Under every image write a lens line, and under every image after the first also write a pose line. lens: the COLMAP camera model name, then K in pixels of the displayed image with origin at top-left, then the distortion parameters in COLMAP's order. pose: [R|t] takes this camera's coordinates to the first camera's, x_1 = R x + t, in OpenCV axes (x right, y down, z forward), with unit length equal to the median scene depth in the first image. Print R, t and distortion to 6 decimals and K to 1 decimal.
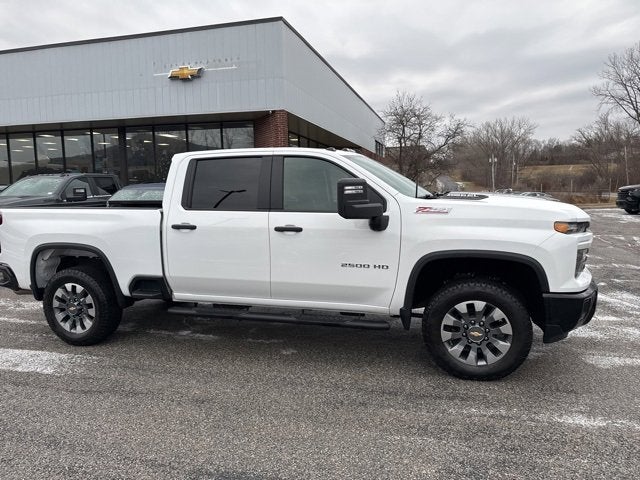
lens RADIAL K [[450.7, 0, 323.3], [0, 450.7, 243.8], [0, 0, 1]] dist [0.038159, -0.045319]
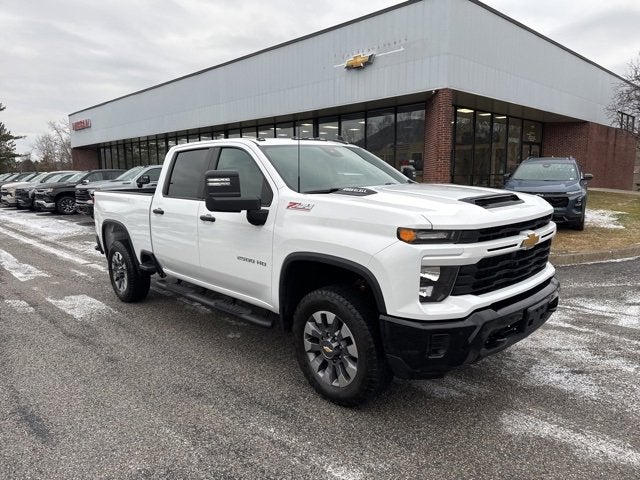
lens RADIAL K [[450.7, 0, 323.4], [0, 450.7, 244.9], [0, 0, 1]] dist [0.038159, -0.045319]
pose [[0.864223, 0.080997, -0.496546, 0.649424], [-0.061396, 0.996558, 0.055702, -0.043838], [0.499349, -0.017653, 0.866221, 0.214319]]
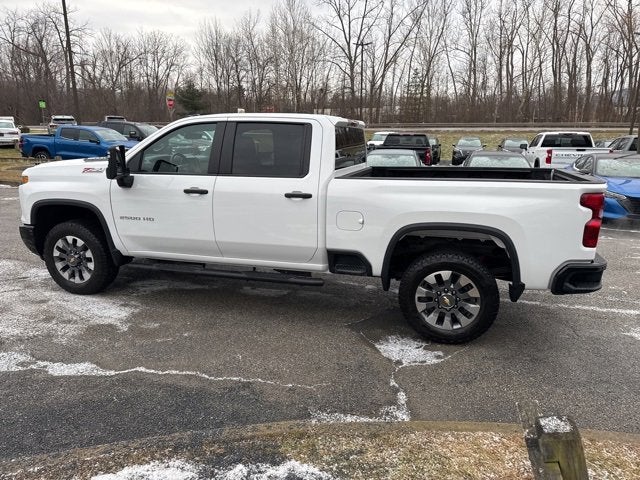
lens RADIAL K [[450.7, 0, 319.9], [0, 450.7, 244.0], [0, 0, 1]] dist [0.038159, -0.045319]
pose [[-0.999865, 0.014528, 0.007730, -0.240656], [0.016339, 0.932401, 0.361055, -0.356582], [-0.001962, 0.361133, -0.932512, 2.429350]]
